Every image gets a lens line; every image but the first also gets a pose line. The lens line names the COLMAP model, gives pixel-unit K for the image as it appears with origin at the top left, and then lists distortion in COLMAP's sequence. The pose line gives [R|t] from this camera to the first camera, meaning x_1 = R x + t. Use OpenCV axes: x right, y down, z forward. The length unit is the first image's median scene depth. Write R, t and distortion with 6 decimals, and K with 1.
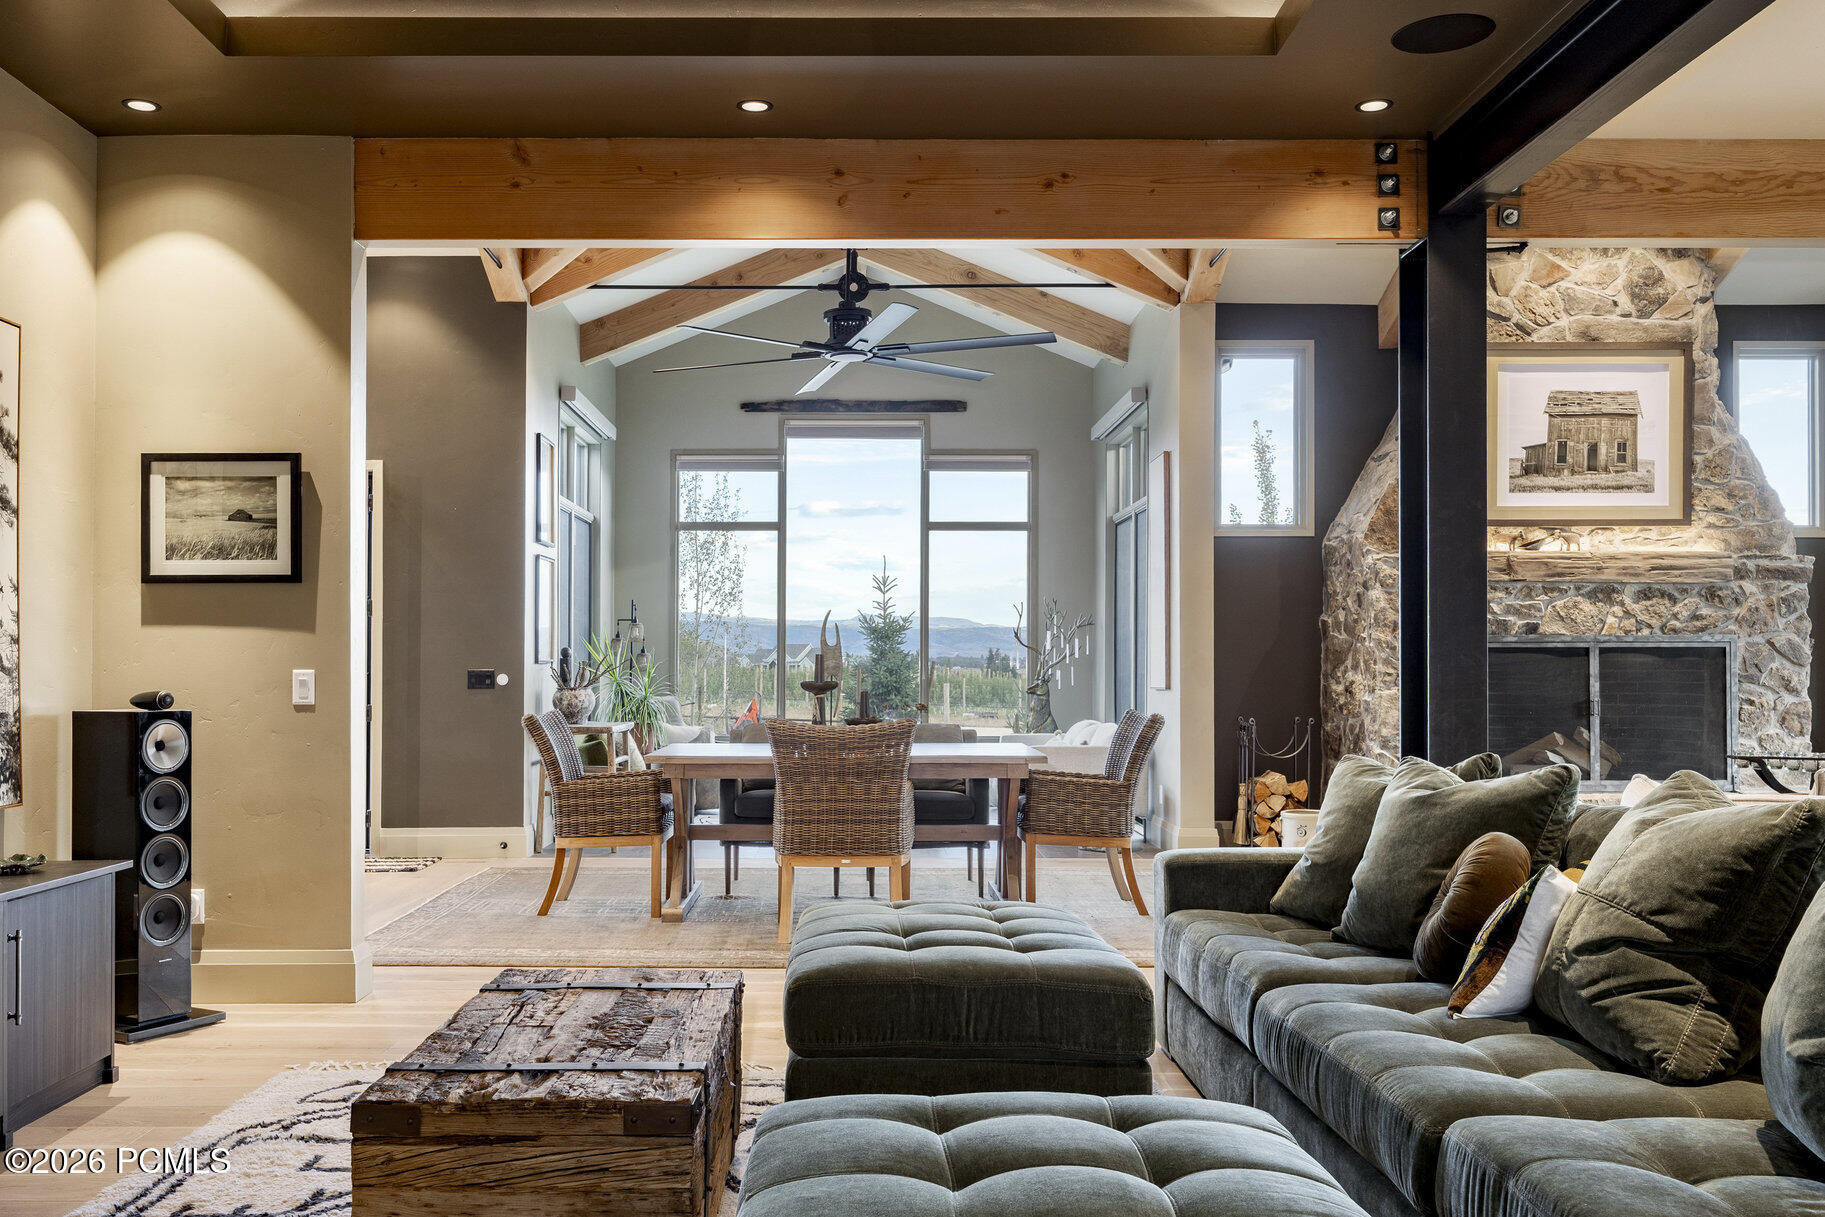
lens RADIAL K [[1591.7, 0, 881.0], [0, 1591.7, 641.4], [0, 0, 1]] dist [0.001300, 0.006133]
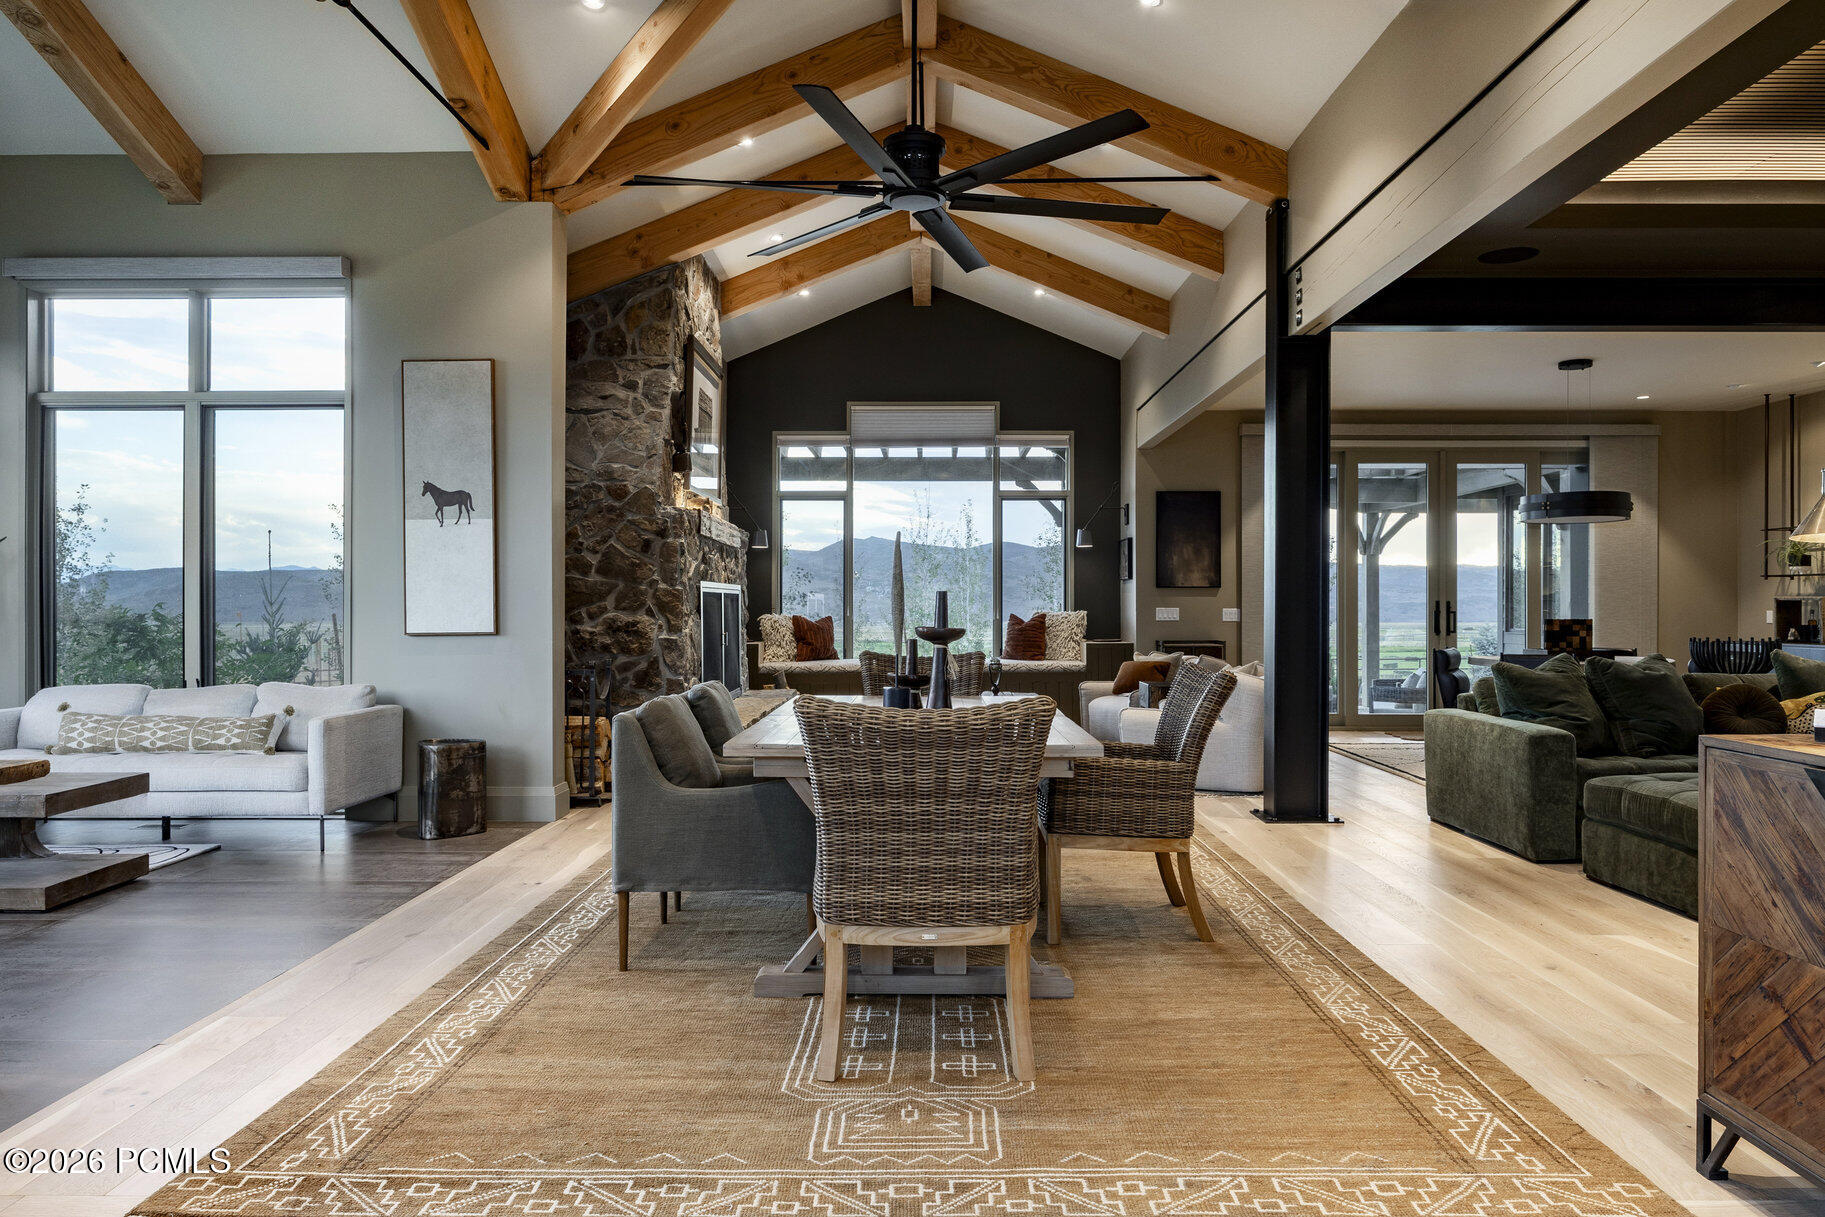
lens RADIAL K [[1132.0, 0, 912.5], [0, 1132.0, 608.5], [0, 0, 1]] dist [-0.000459, -0.002086]
pose [[0.025742, -0.000924, 0.999668, -0.445994], [-0.013854, 0.999903, 0.001281, 0.012582], [-0.999573, -0.013882, 0.025727, 0.778780]]
